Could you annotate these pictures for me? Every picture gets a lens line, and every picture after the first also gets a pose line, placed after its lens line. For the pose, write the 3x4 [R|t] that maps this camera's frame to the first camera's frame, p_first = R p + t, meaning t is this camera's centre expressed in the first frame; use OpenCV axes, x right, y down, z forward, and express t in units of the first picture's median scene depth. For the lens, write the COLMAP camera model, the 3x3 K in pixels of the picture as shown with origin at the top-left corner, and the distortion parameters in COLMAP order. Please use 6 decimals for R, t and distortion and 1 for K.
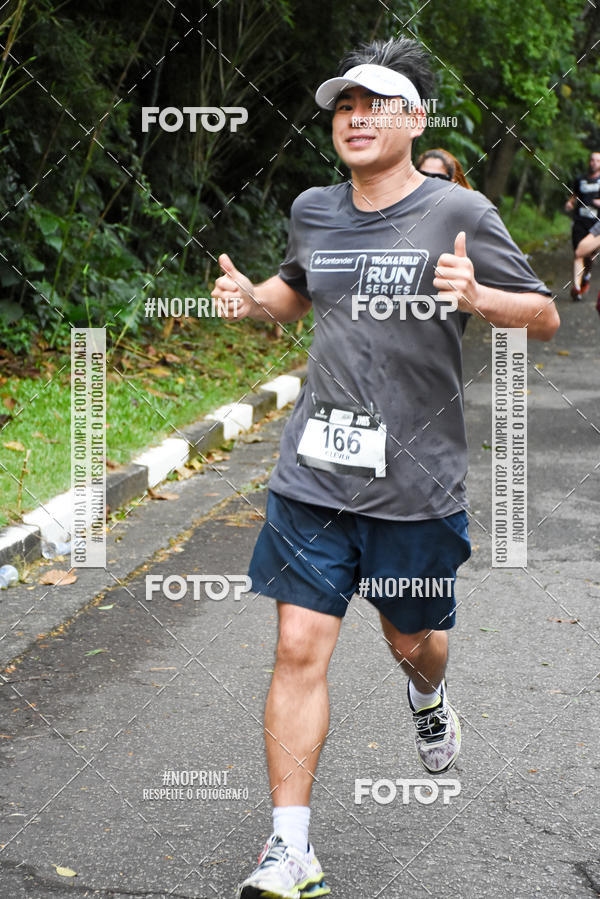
lens RADIAL K [[2554.2, 0, 335.6], [0, 2554.2, 447.3], [0, 0, 1]] dist [0.950362, 0.790489]
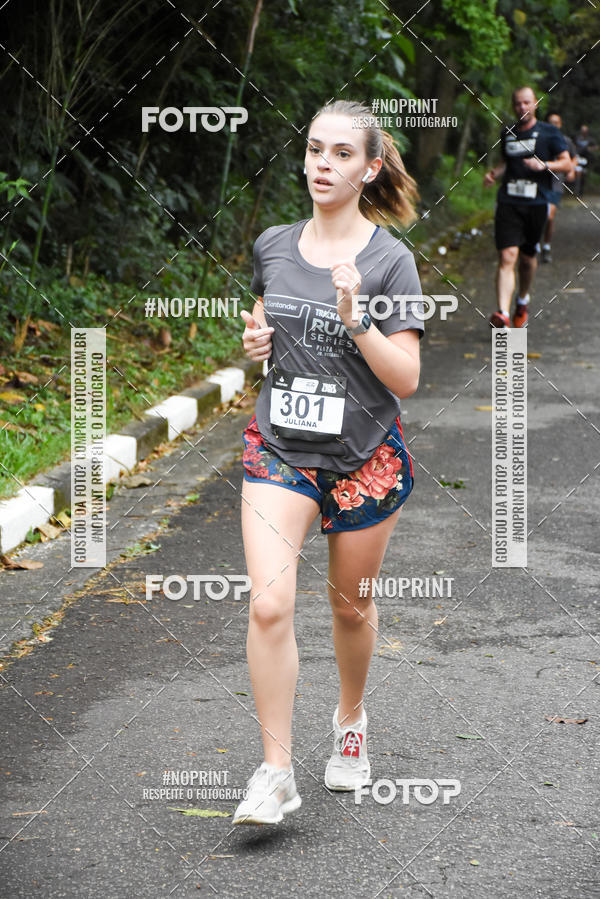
lens RADIAL K [[3193.5, 0, 335.4], [0, 3193.5, 451.7], [0, 0, 1]] dist [1.395525, 1.527431]
pose [[0.999026, -0.029354, 0.032953, -0.004828], [0.029559, 0.999546, -0.005770, -0.004741], [-0.032769, 0.006739, 0.999440, 0.041917]]
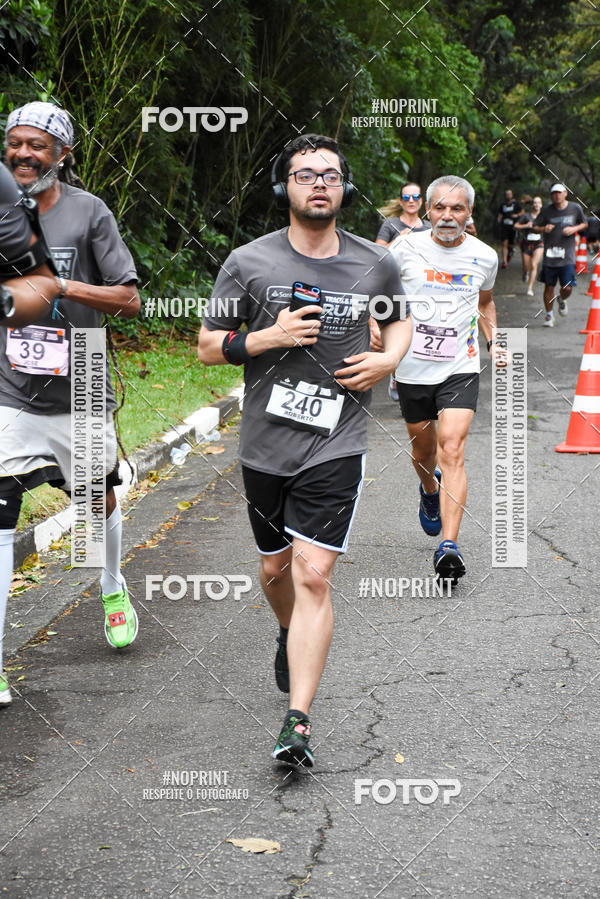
lens RADIAL K [[2530.5, 0, 333.3], [0, 2530.5, 451.5], [0, 0, 1]] dist [0.932349, 1.033137]
pose [[0.997675, -0.057458, 0.036641, -0.061805], [0.057892, 0.998263, -0.010893, 0.050919], [-0.035951, 0.012989, 0.999269, -0.463682]]
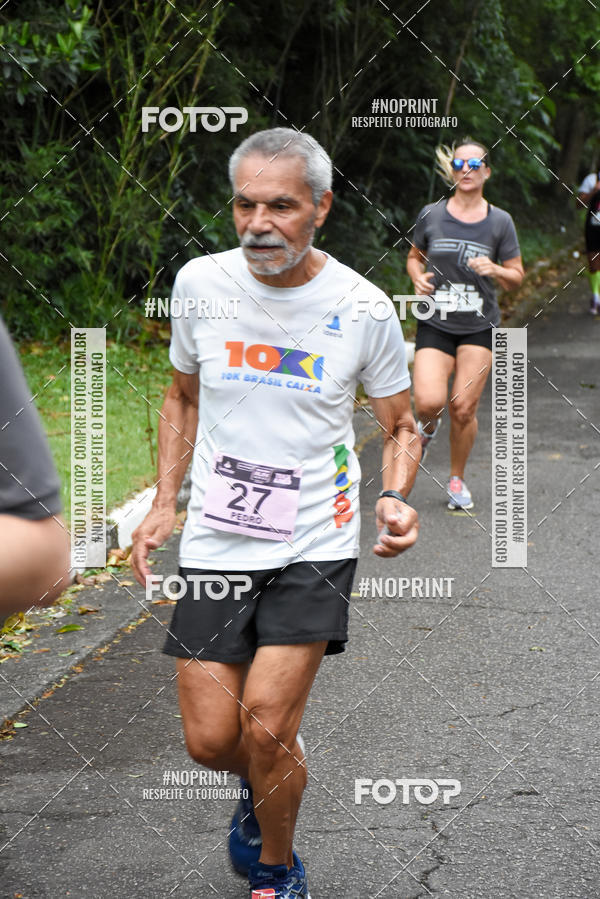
lens RADIAL K [[2964.5, 0, 334.4], [0, 2964.5, 435.6], [0, 0, 1]] dist [1.293848, 1.652357]
pose [[0.998782, -0.047625, -0.012868, -0.038506], [0.047347, 0.998656, -0.021096, 0.044672], [0.013856, 0.020461, 0.999695, -0.377233]]
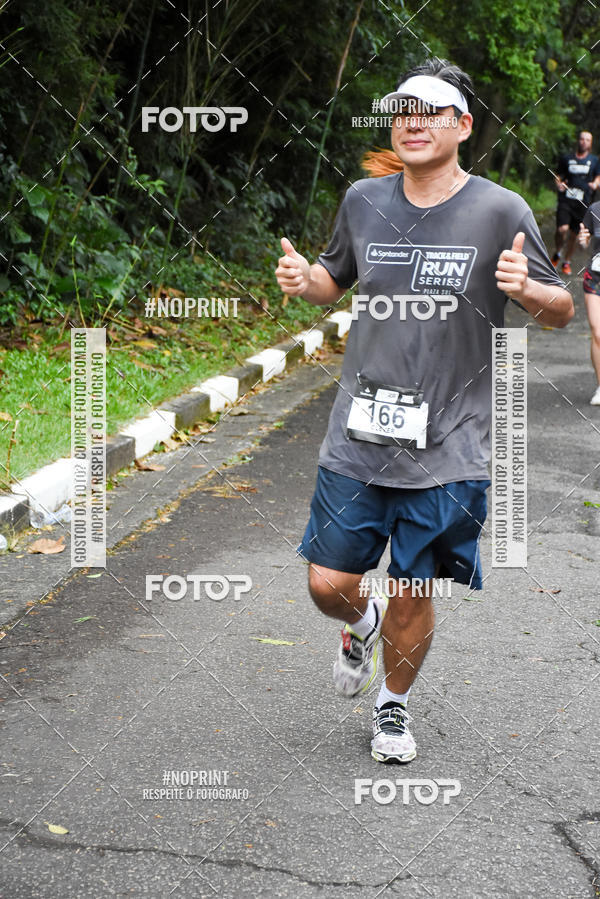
lens RADIAL K [[2563.2, 0, 335.1], [0, 2563.2, 450.2], [0, 0, 1]] dist [0.927834, 1.861620]
pose [[0.999966, 0.005045, 0.006488, -0.000875], [-0.005114, 0.999930, 0.010655, 0.000937], [-0.006433, -0.010688, 0.999922, -0.010067]]
